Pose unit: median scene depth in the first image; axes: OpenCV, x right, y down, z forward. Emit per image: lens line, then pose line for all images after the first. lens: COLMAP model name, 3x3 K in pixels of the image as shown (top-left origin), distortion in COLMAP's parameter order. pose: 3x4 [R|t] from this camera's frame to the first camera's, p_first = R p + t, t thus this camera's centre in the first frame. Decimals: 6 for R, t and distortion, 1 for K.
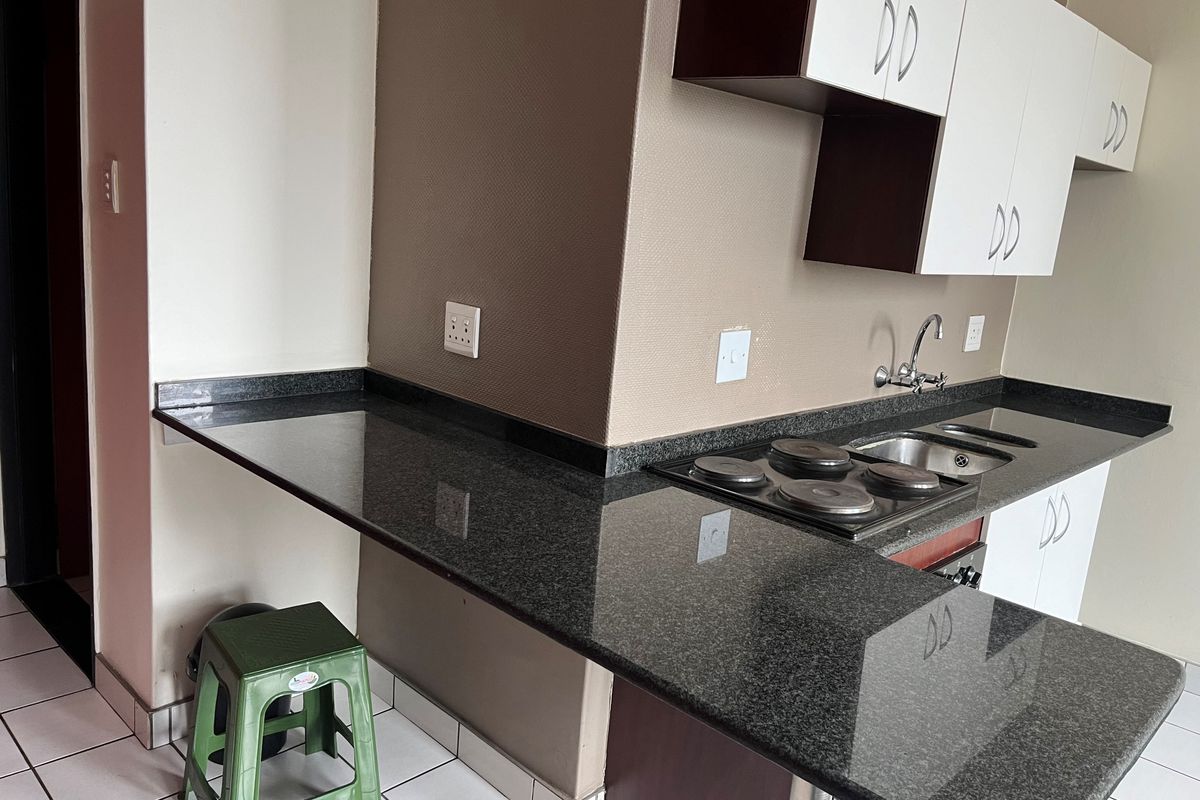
lens RADIAL K [[913.6, 0, 602.0], [0, 913.6, 412.6], [0, 0, 1]] dist [-0.066667, 0.000518]
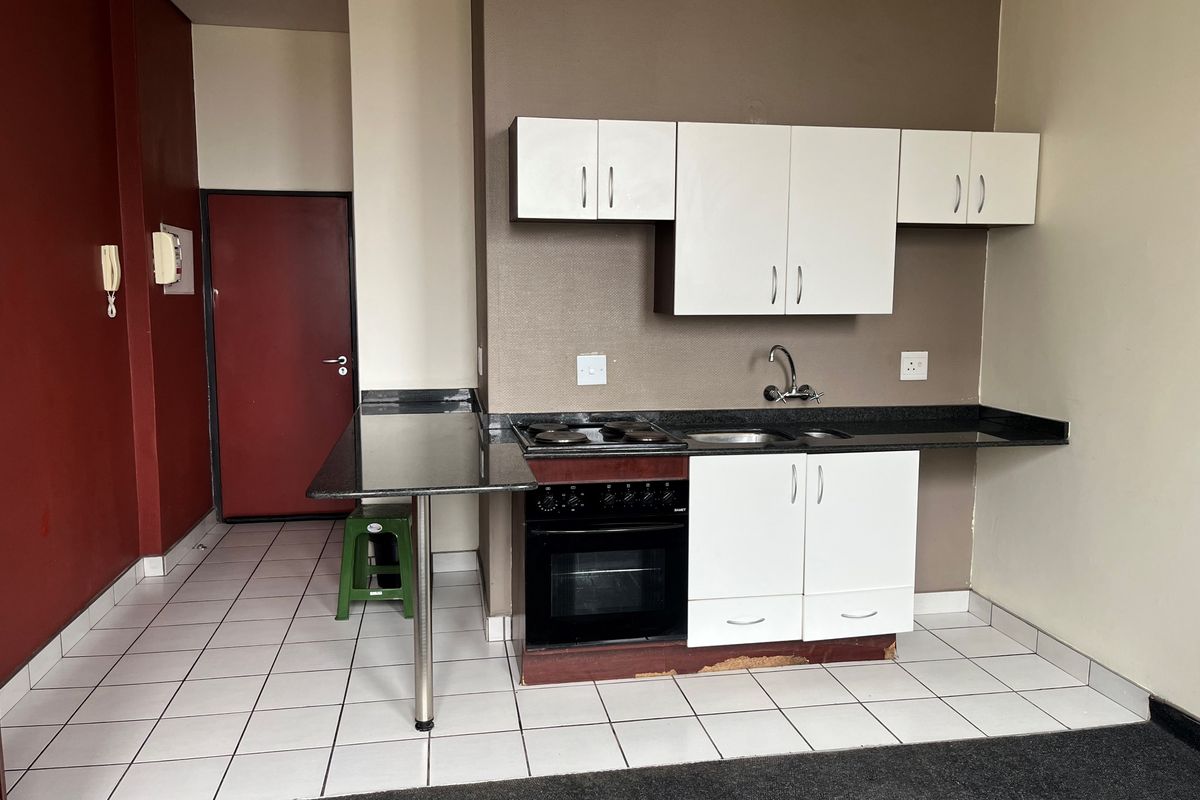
lens RADIAL K [[913.6, 0, 602.0], [0, 913.6, 412.6], [0, 0, 1]] dist [-0.066667, 0.000518]
pose [[0.804261, -0.002642, -0.594271, 0.946807], [-0.067505, 0.993111, -0.095774, 0.145986], [0.590430, 0.117144, 0.798542, -0.288453]]
